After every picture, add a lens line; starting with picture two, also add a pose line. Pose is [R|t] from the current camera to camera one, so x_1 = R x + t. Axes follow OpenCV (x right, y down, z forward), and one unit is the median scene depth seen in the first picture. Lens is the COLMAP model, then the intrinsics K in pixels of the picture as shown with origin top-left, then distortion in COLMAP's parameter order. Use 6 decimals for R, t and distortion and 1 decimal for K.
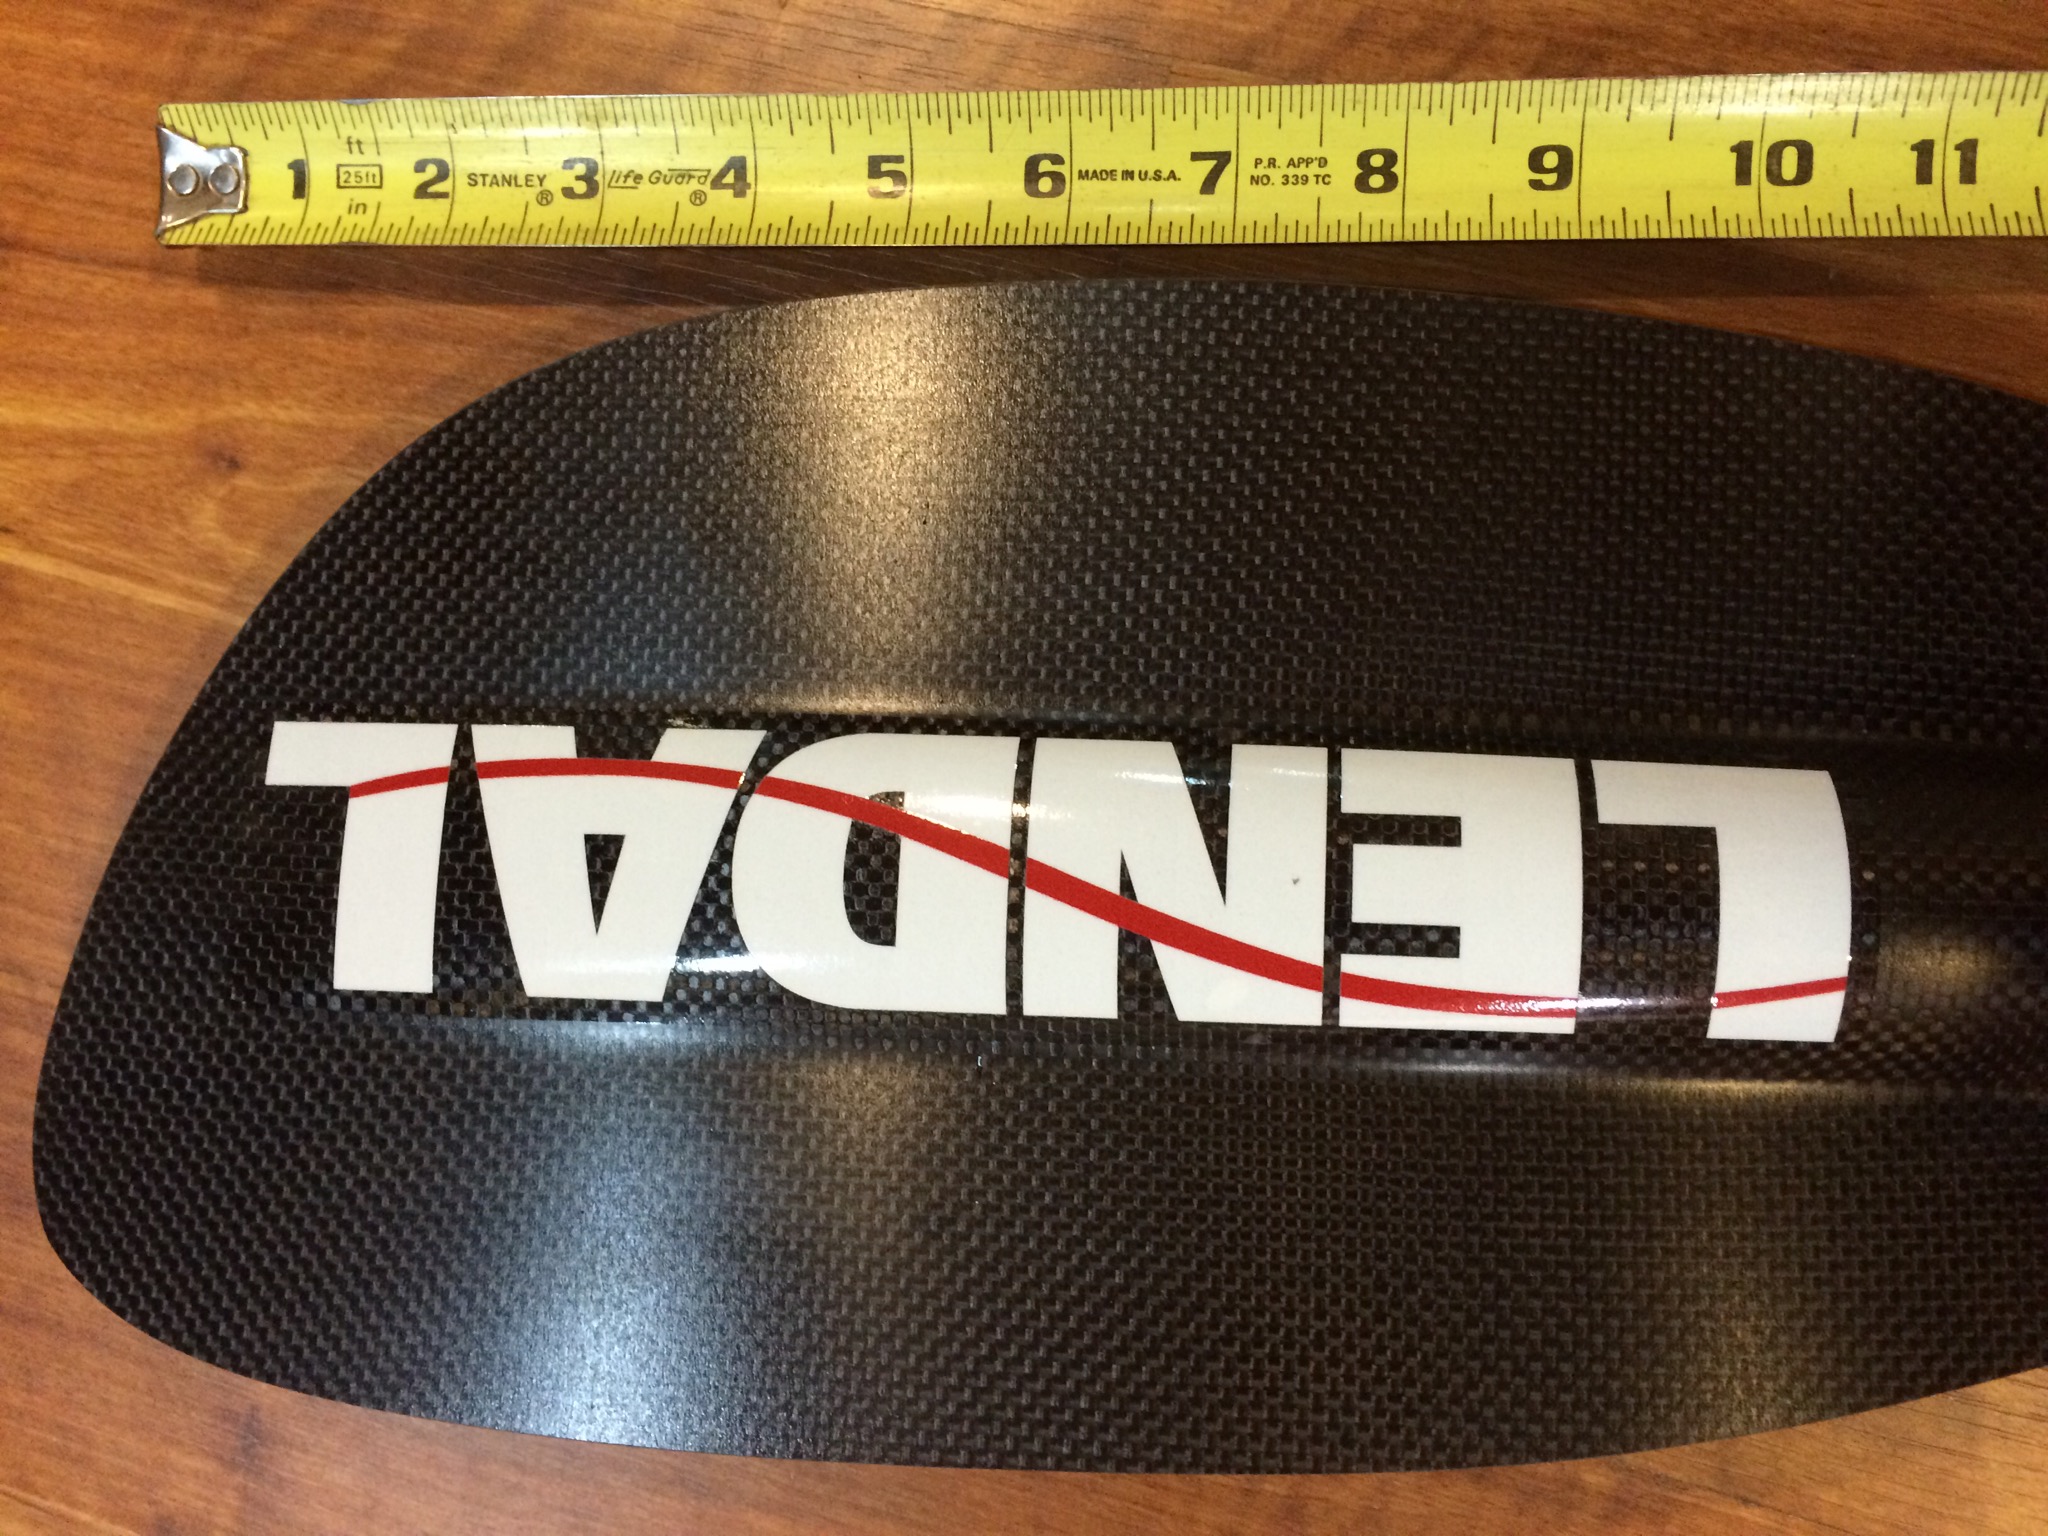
lens RADIAL K [[1790.1, 0, 1024.0], [0, 1790.1, 768.0], [0, 0, 1]] dist [0.072115, -0.116011]
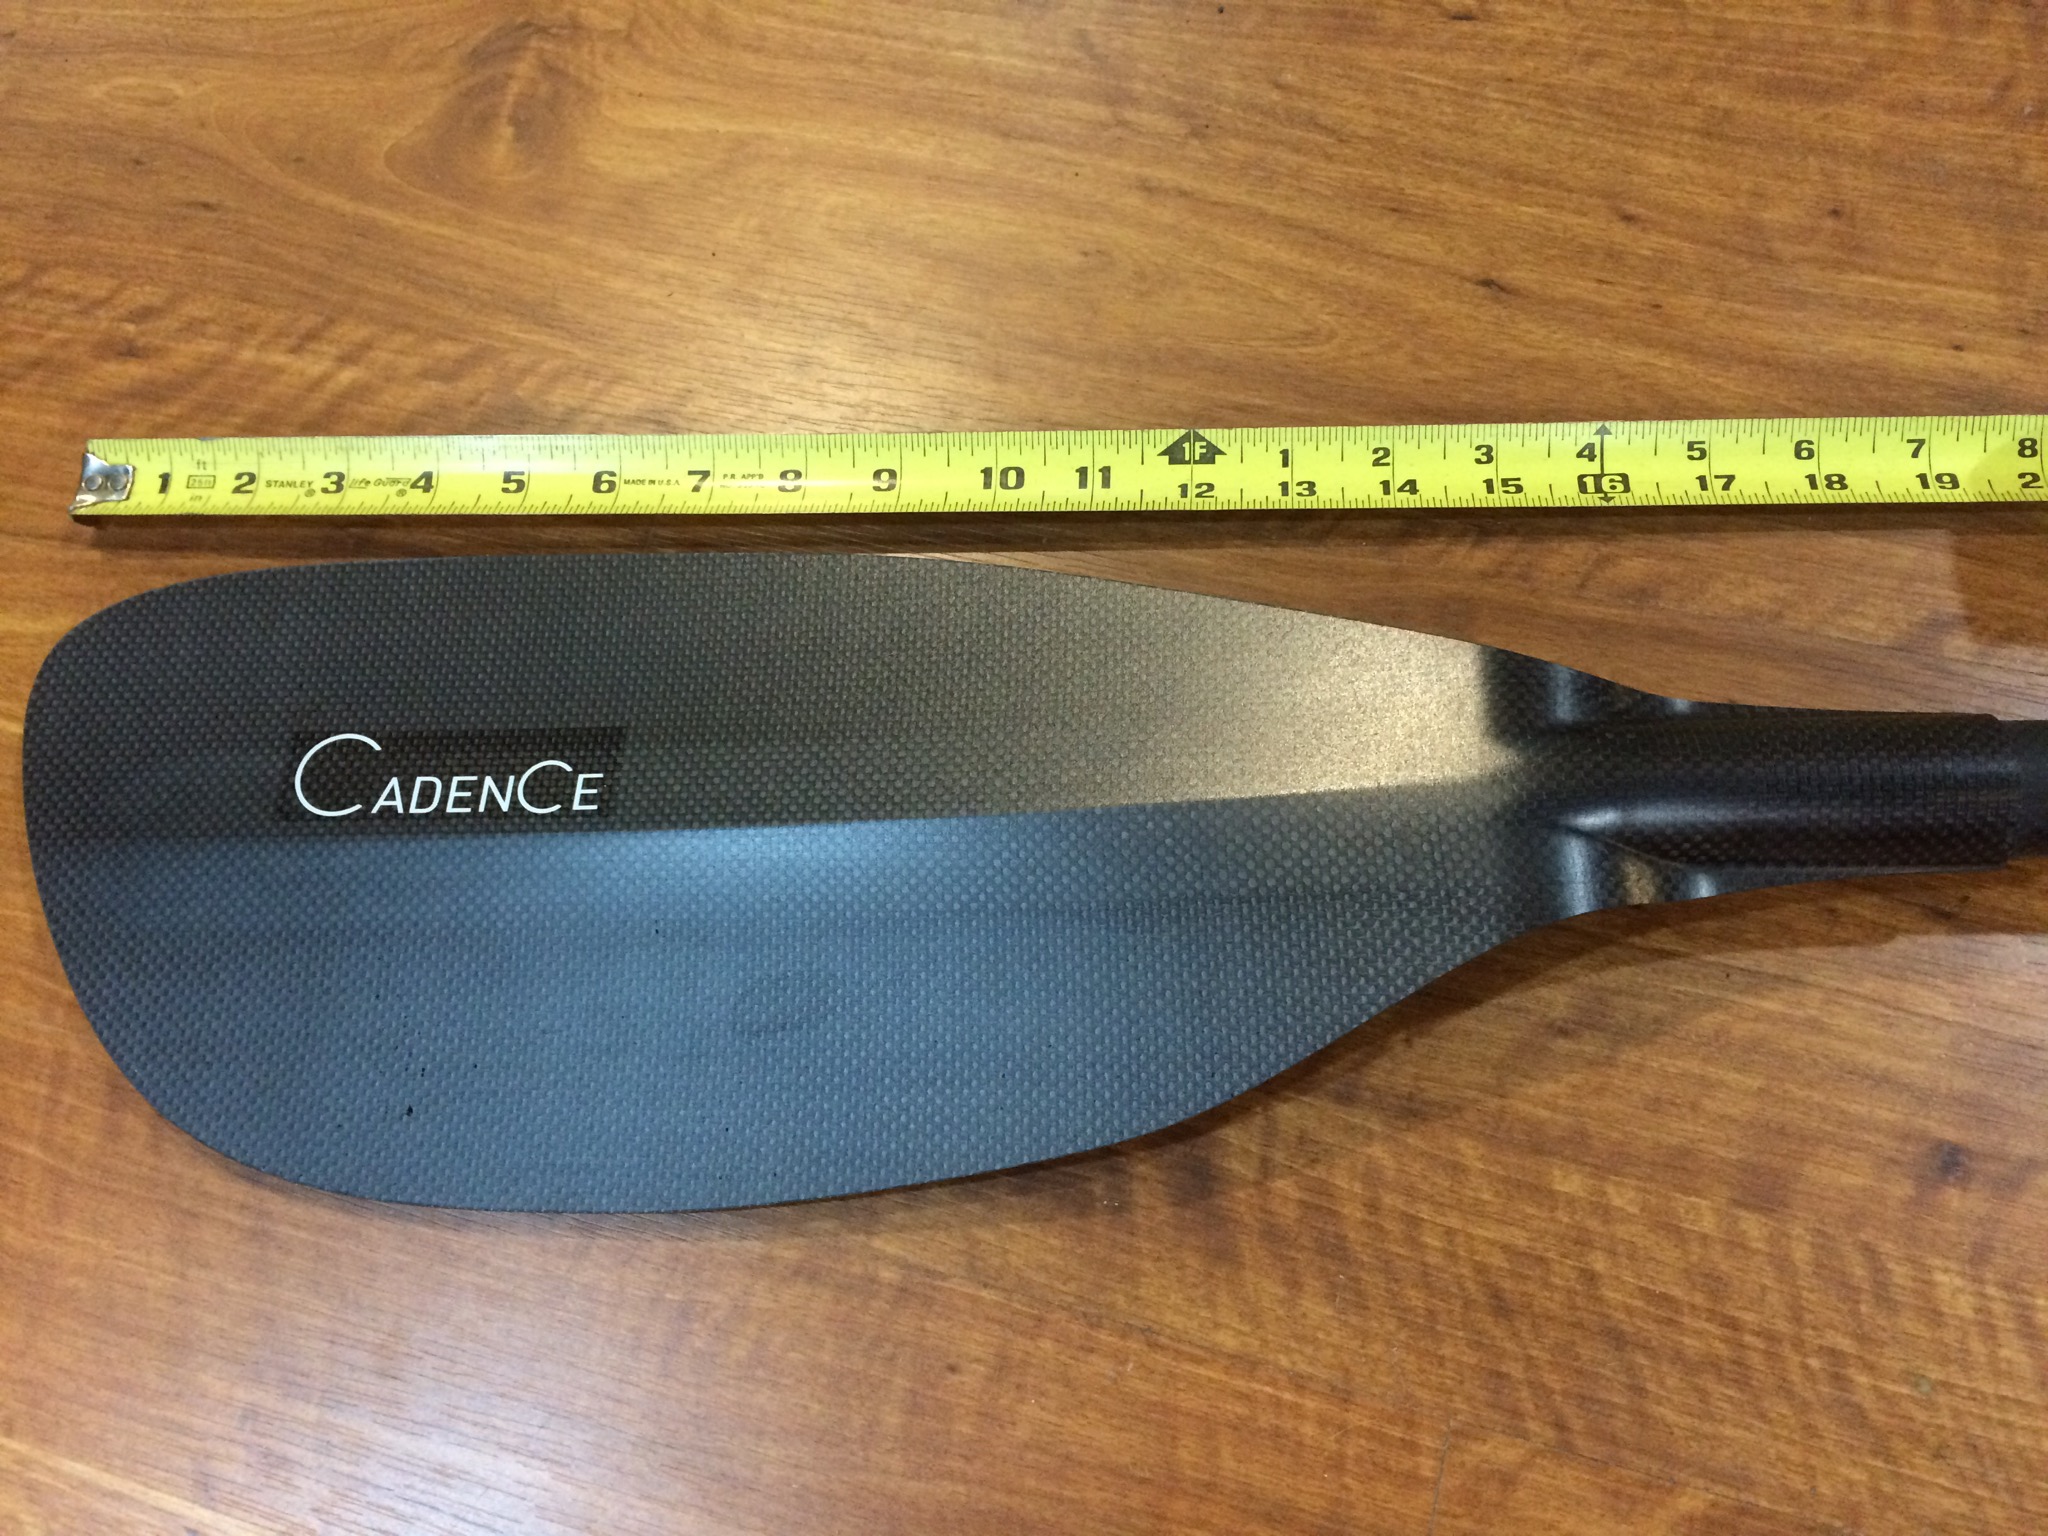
lens RADIAL K [[1772.0, 0, 1024.0], [0, 1772.0, 768.0], [0, 0, 1]] dist [0.083706, -0.125966]
pose [[0.999186, 0.031946, 0.024641, 0.380851], [-0.020284, 0.925722, -0.377661, 0.560546], [-0.034876, 0.376854, 0.925616, -0.485616]]
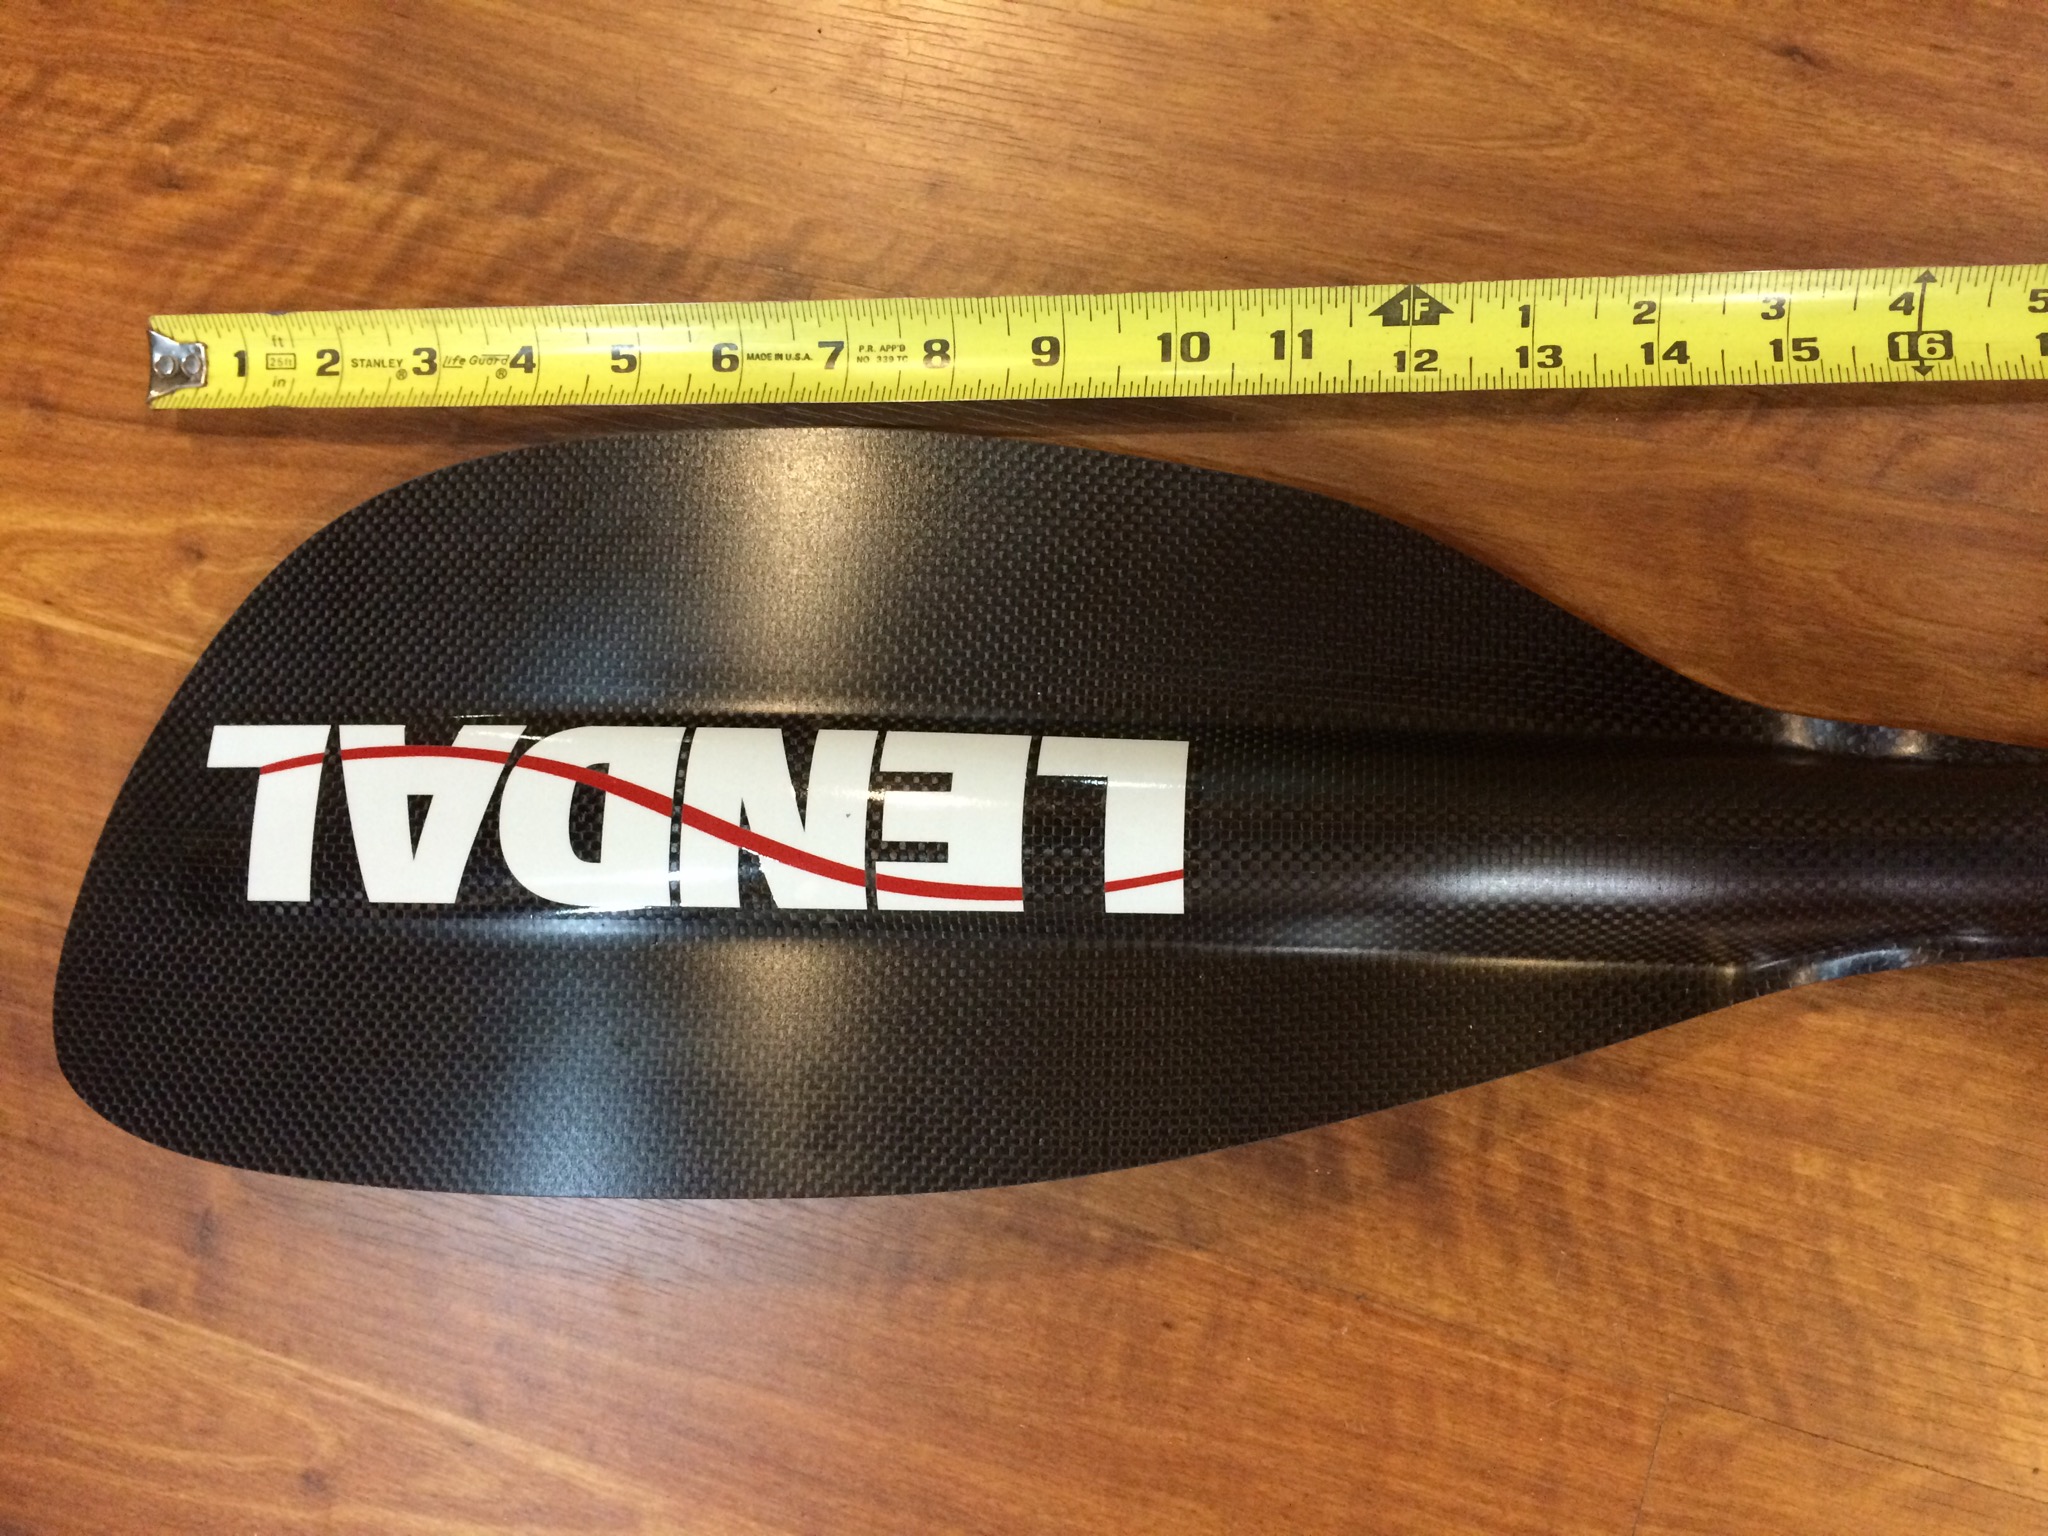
lens RADIAL K [[1772.0, 0, 1024.0], [0, 1772.0, 768.0], [0, 0, 1]] dist [0.083706, -0.125966]
pose [[0.999003, -0.008519, -0.043817, 0.325037], [0.006849, 0.999250, -0.038119, 0.071491], [0.044108, 0.037781, 0.998312, -0.461119]]
